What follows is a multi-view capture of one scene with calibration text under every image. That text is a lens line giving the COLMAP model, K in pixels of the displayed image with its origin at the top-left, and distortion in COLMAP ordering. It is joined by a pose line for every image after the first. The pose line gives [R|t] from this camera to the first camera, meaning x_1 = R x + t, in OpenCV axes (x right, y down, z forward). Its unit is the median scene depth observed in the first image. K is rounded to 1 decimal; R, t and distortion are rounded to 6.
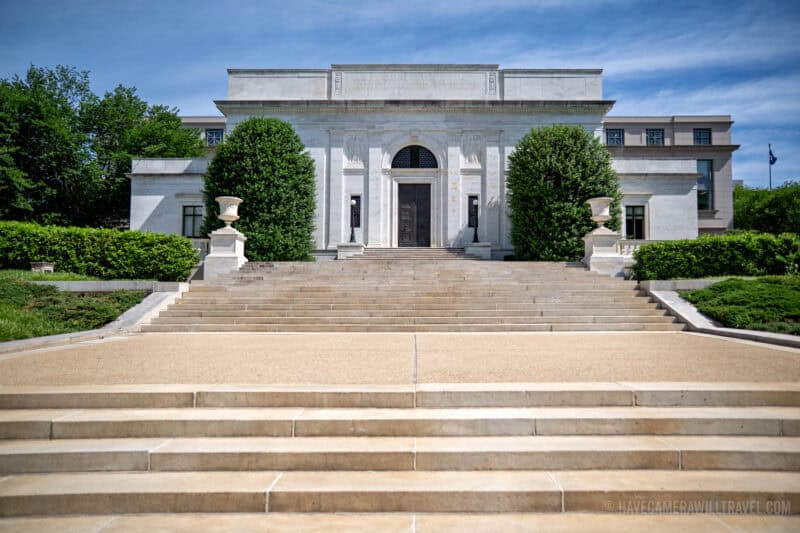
lens RADIAL K [[545.5, 0, 404.0], [0, 545.5, 263.8], [0, 0, 1]] dist [-0.005715, -0.001348]
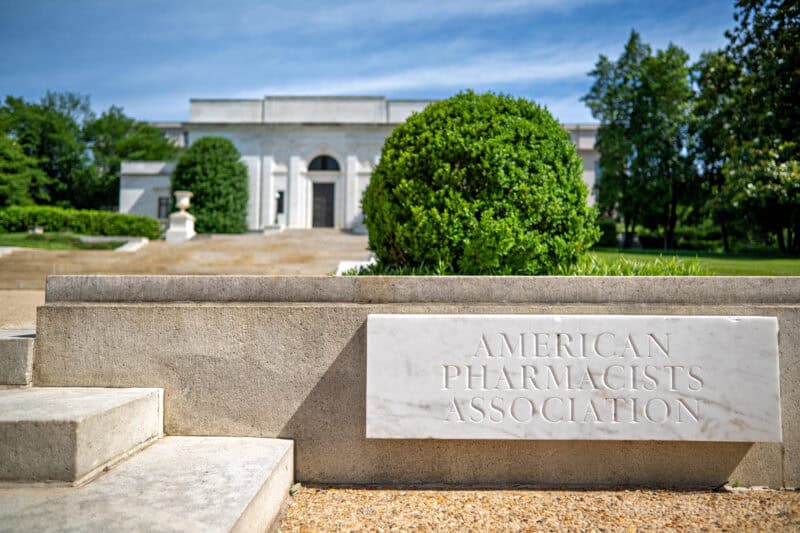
lens RADIAL K [[545.5, 0, 395.8], [0, 545.5, 270.5], [0, 0, 1]] dist [-0.005715, -0.001348]
pose [[0.999956, 0.008449, -0.004058, 0.213079], [-0.008333, 0.999582, 0.027690, 0.037602], [0.004290, -0.027655, 0.999608, -0.400088]]
